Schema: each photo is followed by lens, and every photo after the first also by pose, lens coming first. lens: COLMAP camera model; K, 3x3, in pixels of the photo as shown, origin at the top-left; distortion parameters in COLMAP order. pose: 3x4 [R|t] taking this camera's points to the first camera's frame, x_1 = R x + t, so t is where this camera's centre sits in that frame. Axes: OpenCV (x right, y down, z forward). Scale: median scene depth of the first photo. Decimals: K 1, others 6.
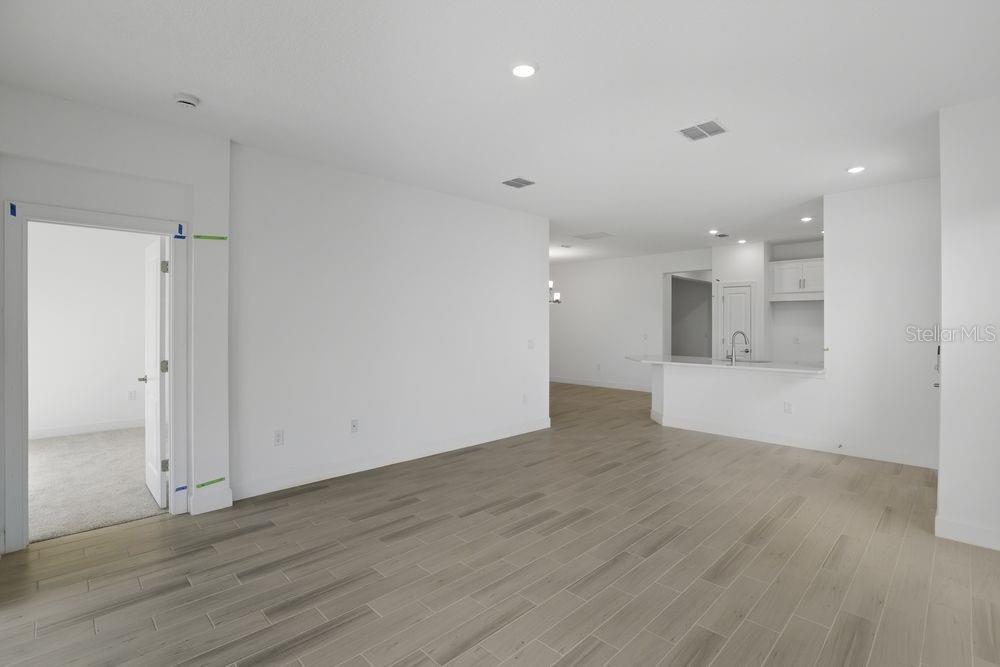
lens RADIAL K [[473.7, 0, 500.0], [0, 473.7, 333.5], [0, 0, 1]] dist [-0.052882, 0.021717]
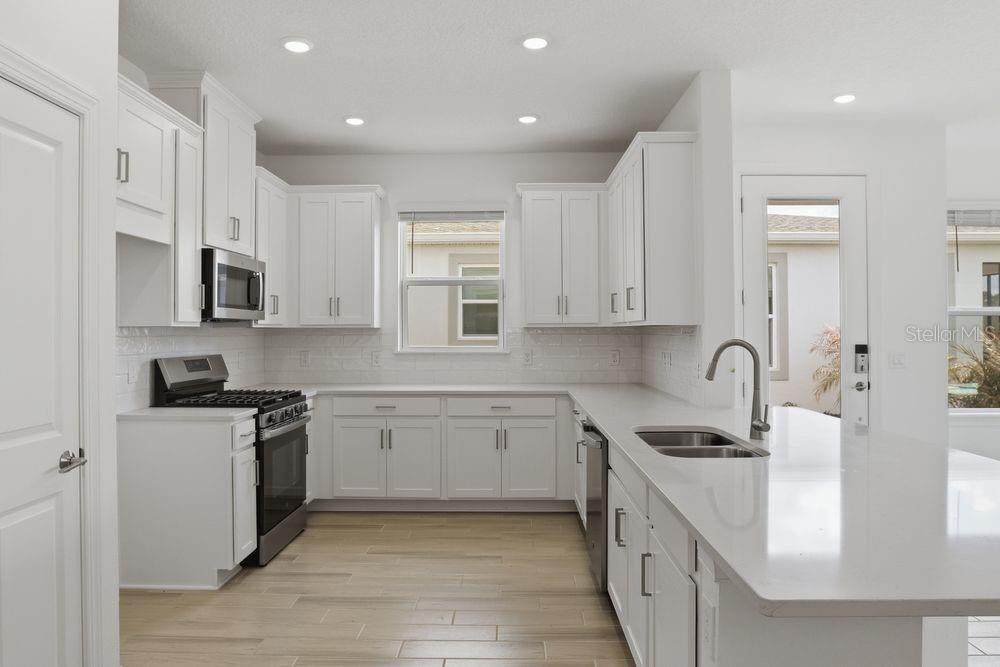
lens RADIAL K [[651.3, 0, 500.1], [0, 651.3, 324.5], [0, 0, 1]] dist [-0.085486, 0.076586]
pose [[-0.699271, 0.006801, 0.714825, 0.365617], [0.016935, 0.999832, 0.007055, -0.024556], [-0.714656, 0.017039, -0.699268, 1.665529]]
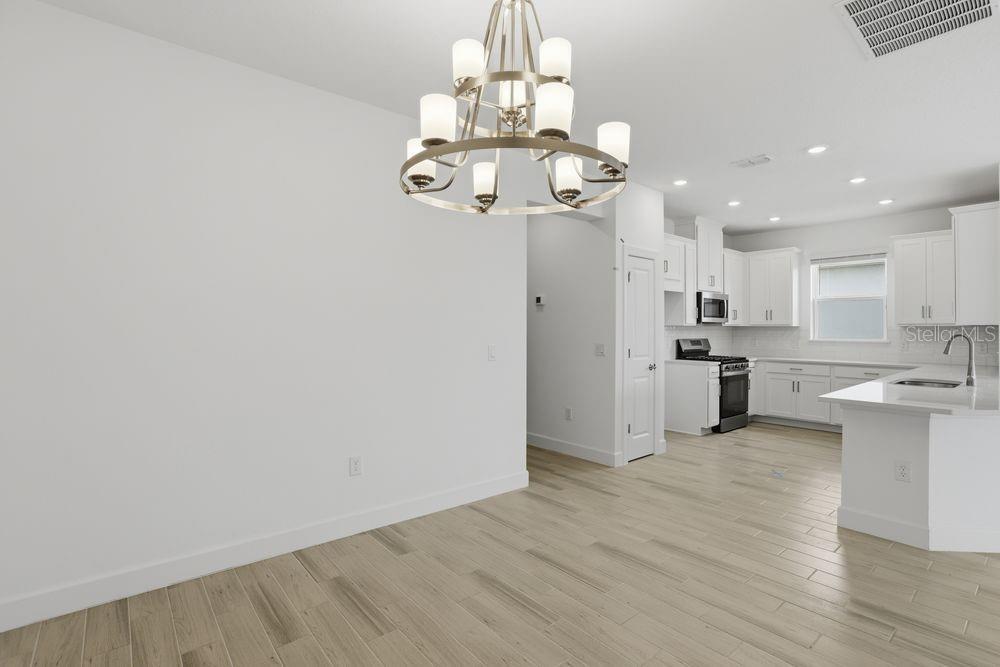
lens RADIAL K [[467.7, 0, 499.1], [0, 467.7, 329.5], [0, 0, 1]] dist [-0.054469, 0.020639]
pose [[0.093044, -0.004154, 0.995653, -0.128971], [0.020268, 0.999792, 0.002277, -0.026117], [-0.995456, 0.019968, 0.093108, 1.800136]]
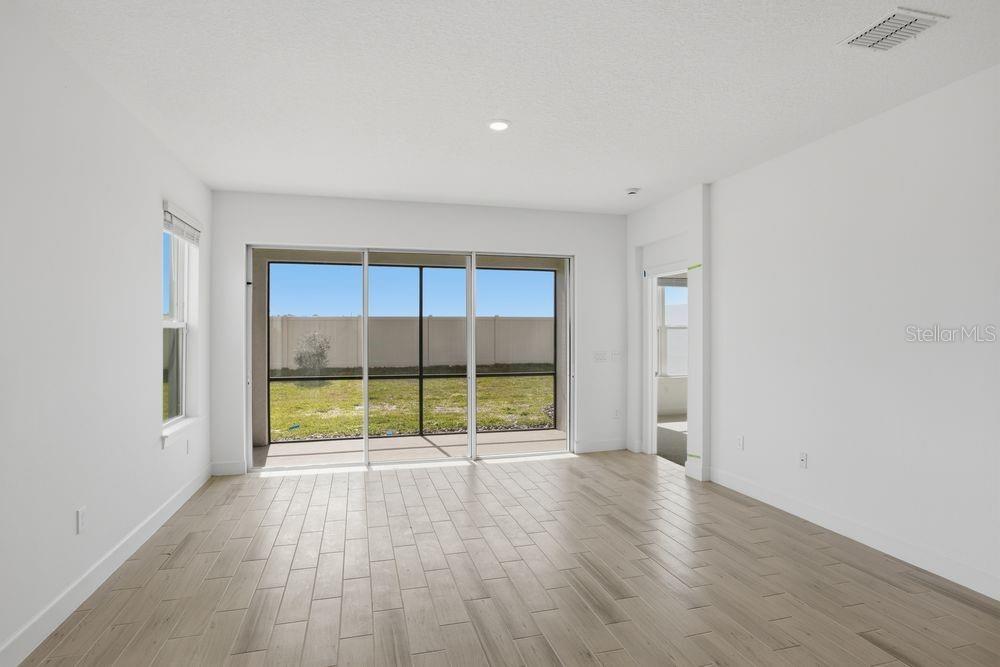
lens RADIAL K [[529.7, 0, 500.0], [0, 529.7, 333.5], [0, 0, 1]] dist [-0.054587, 0.033427]
pose [[-0.490804, 0.001747, -0.871268, 0.621824], [-0.016208, 0.999807, 0.011136, -0.019493], [0.871119, 0.019587, -0.490681, 0.838016]]
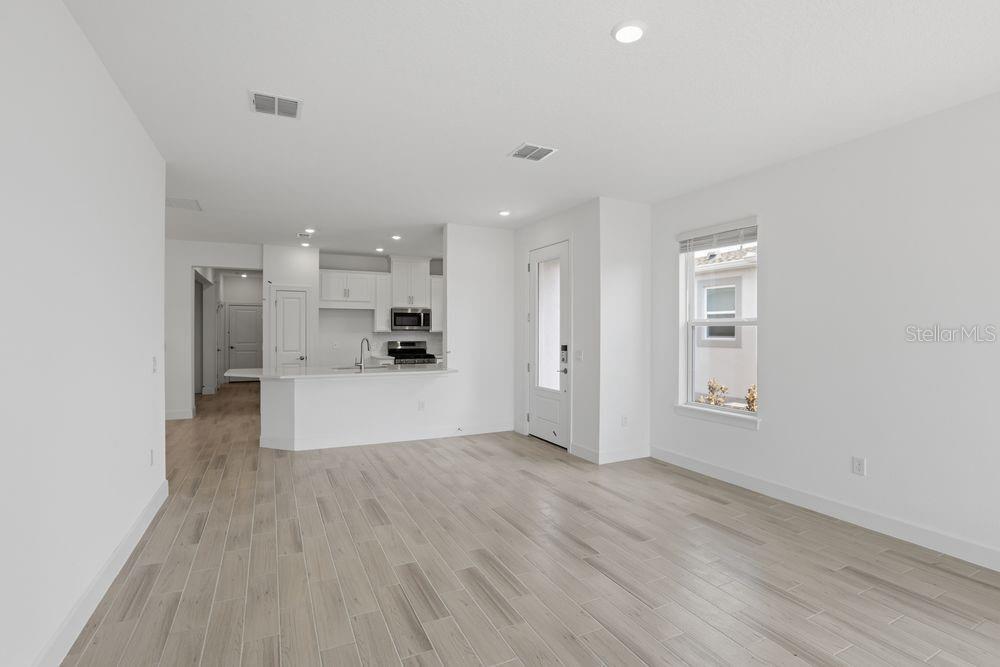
lens RADIAL K [[473.7, 0, 500.0], [0, 473.7, 333.5], [0, 0, 1]] dist [-0.052882, 0.021717]
pose [[0.317851, -0.006853, 0.948116, -0.417305], [0.018374, 0.999831, 0.001067, -0.012119], [-0.947963, 0.017081, 0.317923, 0.477557]]
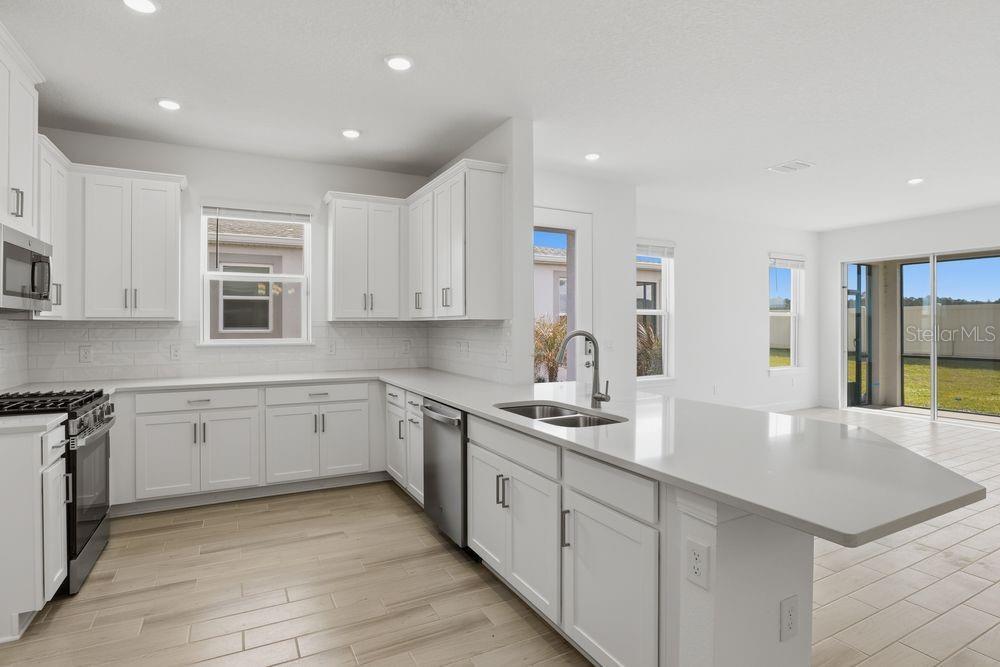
lens RADIAL K [[515.8, 0, 496.4], [0, 515.8, 324.6], [0, 0, 1]] dist [-0.056519, 0.024458]
pose [[-0.955757, -0.000799, 0.294157, 0.527434], [0.005839, 0.999748, 0.021685, -0.023872], [-0.294100, 0.022443, -0.955511, 1.695455]]
